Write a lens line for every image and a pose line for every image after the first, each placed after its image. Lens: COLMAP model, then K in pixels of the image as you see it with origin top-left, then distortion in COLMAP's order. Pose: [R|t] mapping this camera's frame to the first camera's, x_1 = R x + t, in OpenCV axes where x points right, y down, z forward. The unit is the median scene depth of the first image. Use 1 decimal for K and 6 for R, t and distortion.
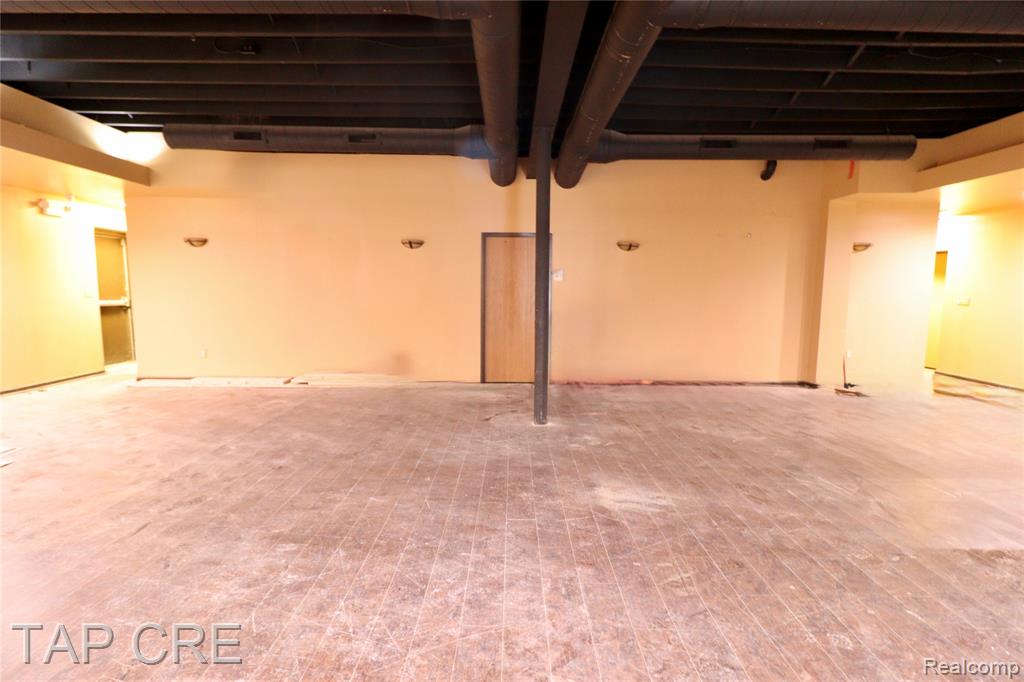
lens RADIAL K [[473.9, 0, 510.0], [0, 473.9, 342.4], [0, 0, 1]] dist [0.004193, -0.001305]
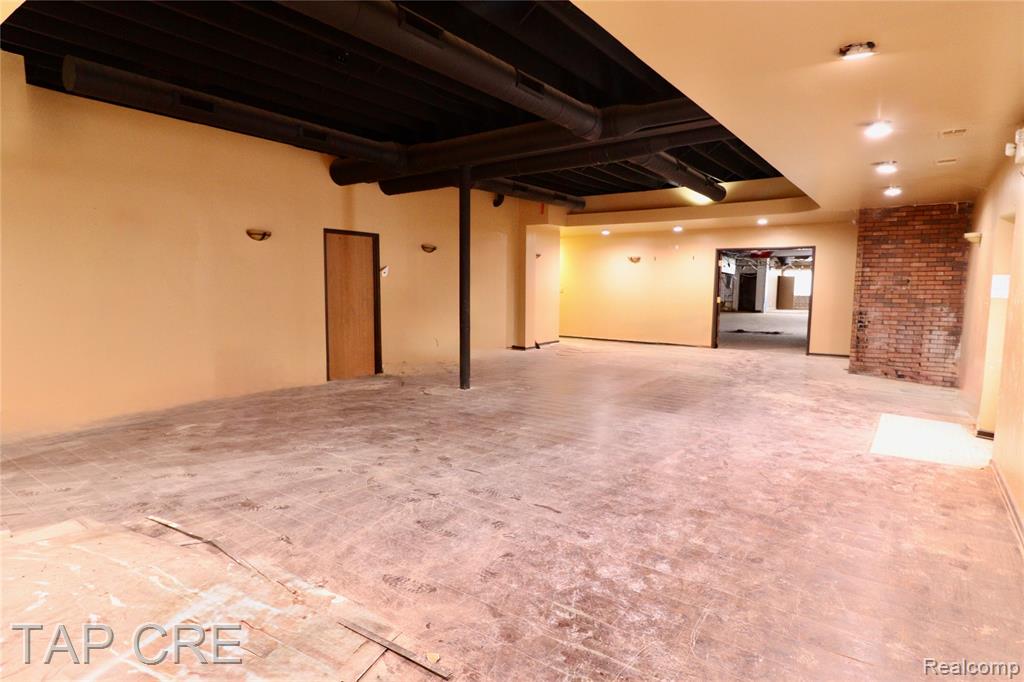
lens RADIAL K [[553.5, 0, 516.0], [0, 553.5, 339.9], [0, 0, 1]] dist [0.003973, -0.000943]
pose [[0.583384, -0.086488, 0.807578, -1.334286], [0.091483, 0.994984, 0.040473, -0.011801], [-0.807028, 0.050268, 0.588370, -0.006325]]
